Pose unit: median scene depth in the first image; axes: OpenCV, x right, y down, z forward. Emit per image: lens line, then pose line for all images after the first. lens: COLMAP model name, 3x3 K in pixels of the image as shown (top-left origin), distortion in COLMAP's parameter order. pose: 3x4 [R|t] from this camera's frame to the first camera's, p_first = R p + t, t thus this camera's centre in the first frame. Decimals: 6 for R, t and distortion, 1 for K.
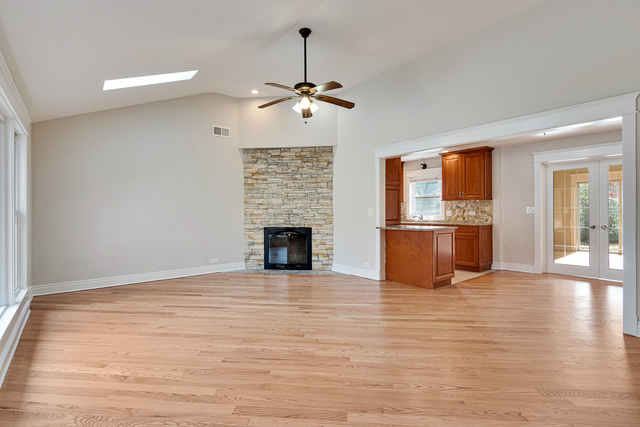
lens RADIAL K [[293.1, 0, 317.9], [0, 293.1, 211.1], [0, 0, 1]] dist [-0.000806, 0.000799]
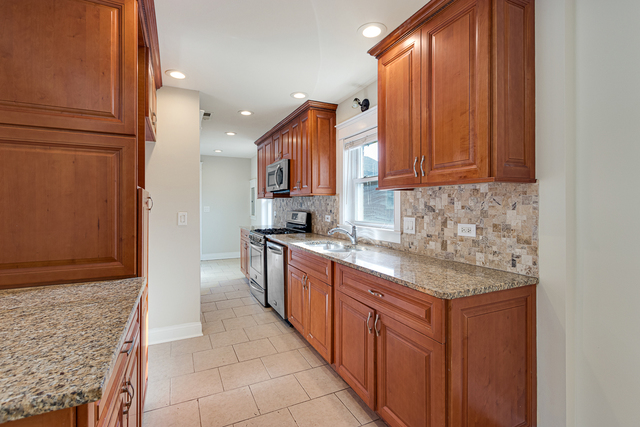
lens RADIAL K [[293.1, 0, 313.5], [0, 293.1, 207.7], [0, 0, 1]] dist [-0.000806, 0.000799]
pose [[0.970940, 0.003181, -0.239301, 0.467203], [-0.000306, 0.999927, 0.012050, -0.020291], [0.239322, -0.011626, 0.970871, 0.706649]]
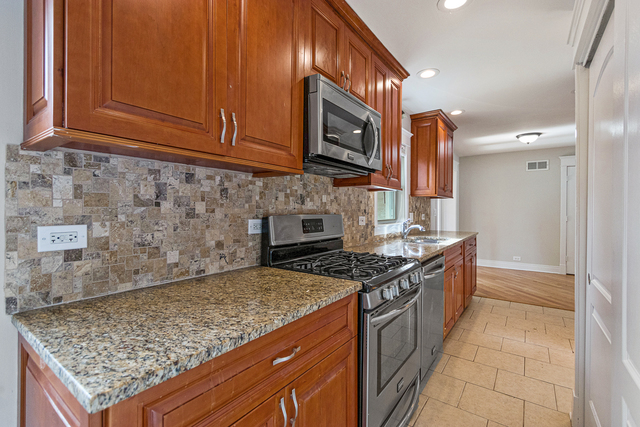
lens RADIAL K [[293.1, 0, 316.6], [0, 293.1, 209.7], [0, 0, 1]] dist [-0.000806, 0.000799]
pose [[-0.260382, 0.002070, 0.965503, -0.058729], [-0.003032, 0.999991, -0.002962, -0.006586], [-0.965501, -0.003698, -0.260373, 1.475274]]
